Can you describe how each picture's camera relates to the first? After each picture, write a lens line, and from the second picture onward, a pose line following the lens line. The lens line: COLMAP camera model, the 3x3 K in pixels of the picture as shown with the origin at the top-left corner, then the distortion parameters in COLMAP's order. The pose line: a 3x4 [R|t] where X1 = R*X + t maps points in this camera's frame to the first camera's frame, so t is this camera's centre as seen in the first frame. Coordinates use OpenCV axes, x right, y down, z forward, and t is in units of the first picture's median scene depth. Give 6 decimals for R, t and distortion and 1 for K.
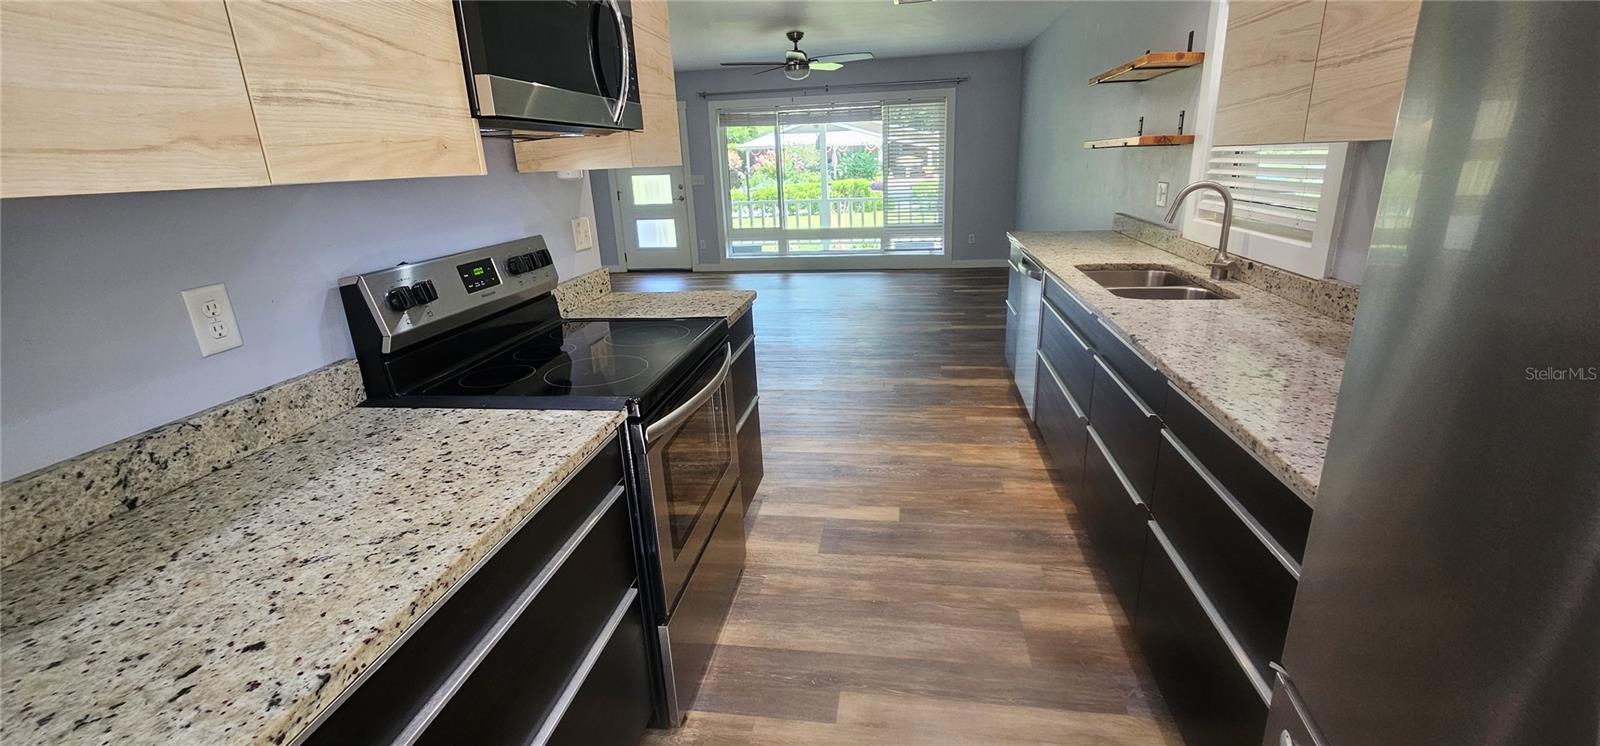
lens RADIAL K [[657.7, 0, 806.8], [0, 657.7, 356.6], [0, 0, 1]] dist [-0.000820, -0.000163]
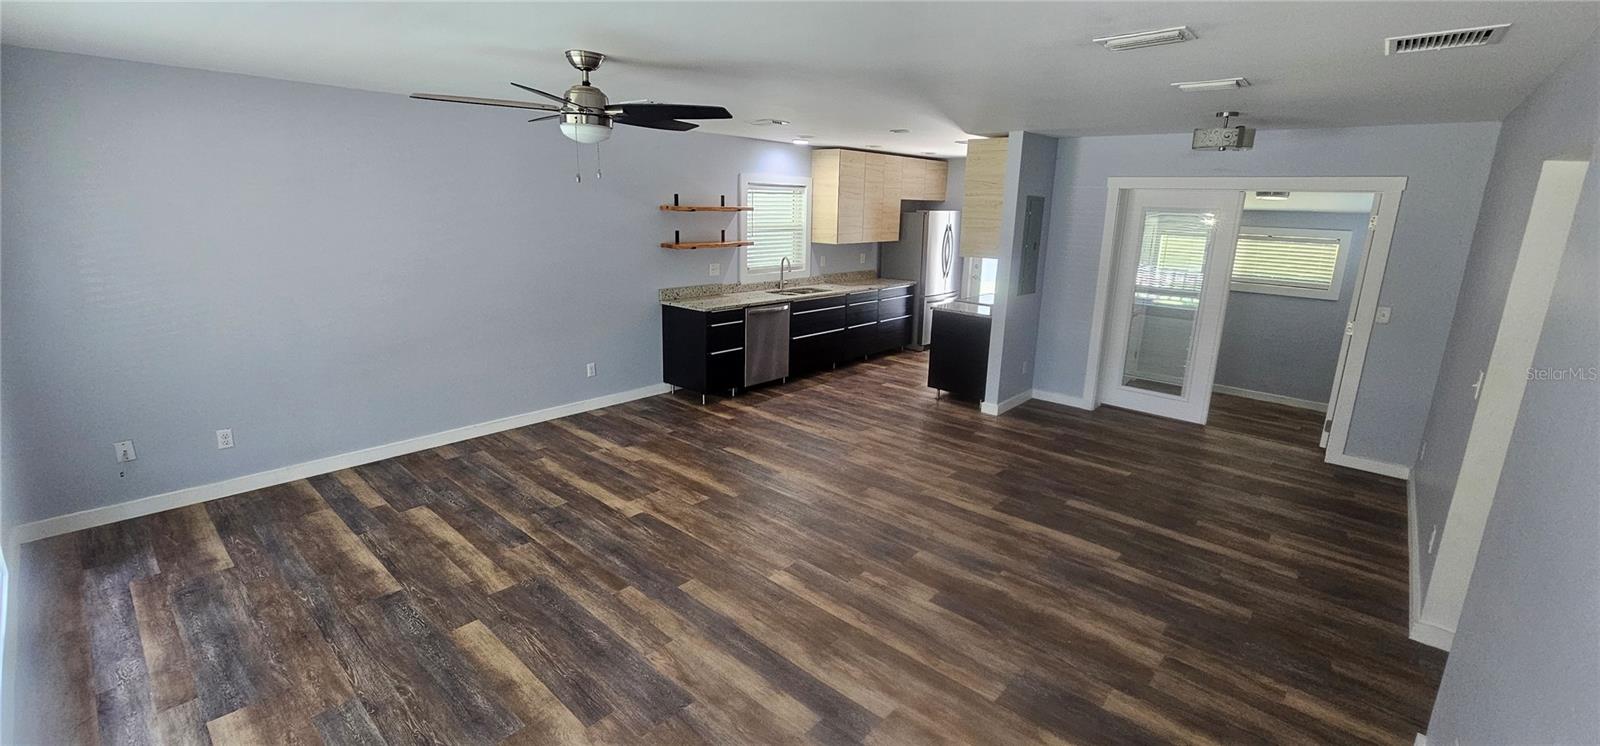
lens RADIAL K [[657.7, 0, 806.8], [0, 657.7, 356.6], [0, 0, 1]] dist [-0.000820, -0.000163]
pose [[-0.836362, -0.107381, 0.537558, -1.106711], [0.167435, 0.883723, 0.437035, -1.167998], [-0.521981, 0.455526, -0.721133, 3.361148]]
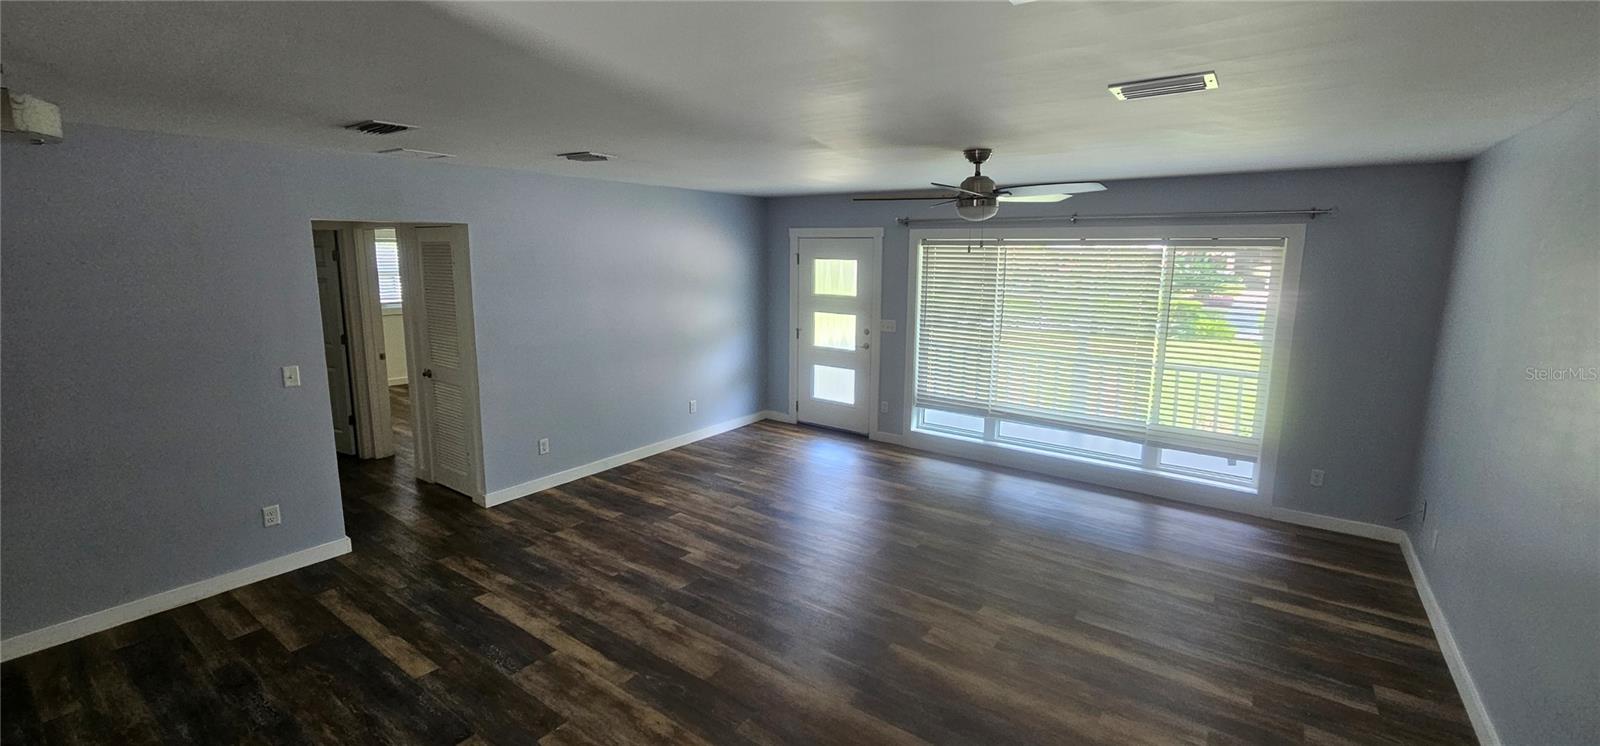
lens RADIAL K [[657.7, 0, 806.8], [0, 657.7, 356.6], [0, 0, 1]] dist [-0.000820, -0.000163]
pose [[0.887486, 0.120748, -0.444735, 0.336646], [-0.175981, 0.980725, -0.084906, -0.533830], [0.425910, 0.153618, 0.891629, 0.990772]]
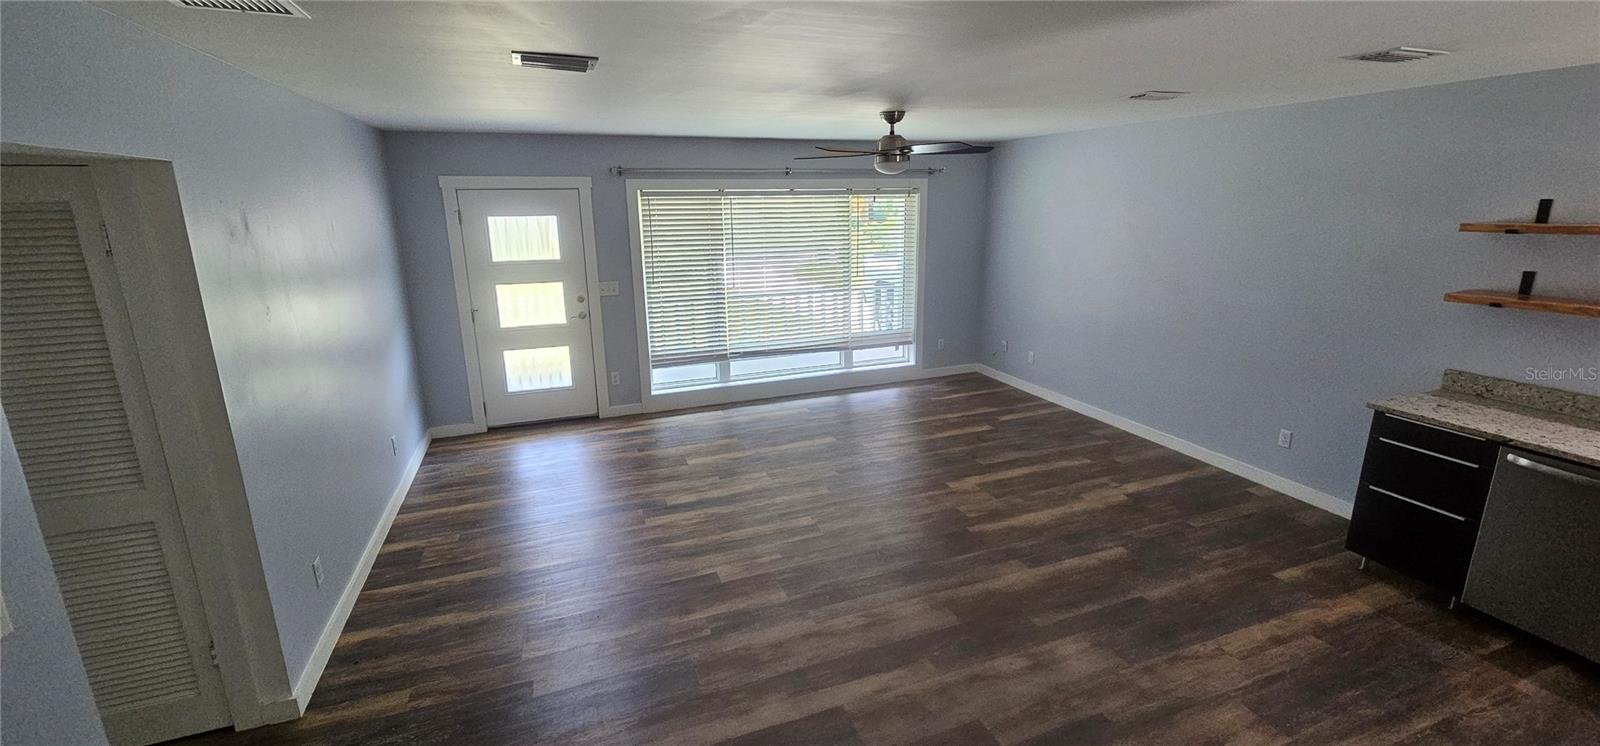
lens RADIAL K [[657.7, 0, 806.8], [0, 657.7, 356.6], [0, 0, 1]] dist [-0.000820, -0.000163]
pose [[0.869529, -0.085786, 0.486374, -1.149037], [0.121329, 0.991724, -0.041990, -0.506167], [-0.478747, 0.095523, 0.872741, 1.080860]]
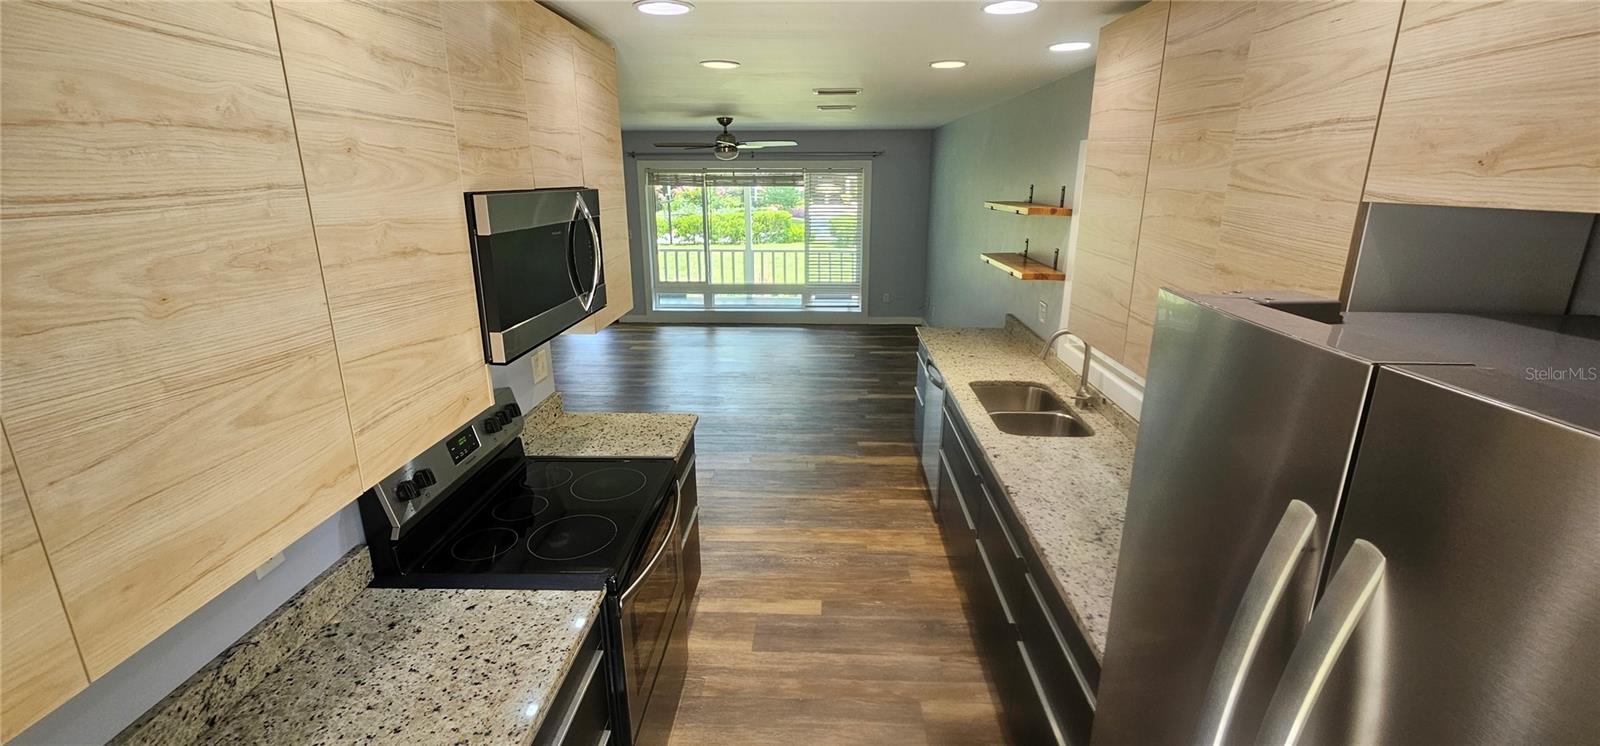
lens RADIAL K [[657.1, 0, 802.9], [0, 657.1, 356.5], [0, 0, 1]] dist [0.000009, 0.000265]
pose [[0.993051, 0.008266, 0.117392, -0.033468], [-0.005449, 0.999690, -0.024292, -0.192408], [-0.117557, 0.023484, 0.992788, -0.163558]]
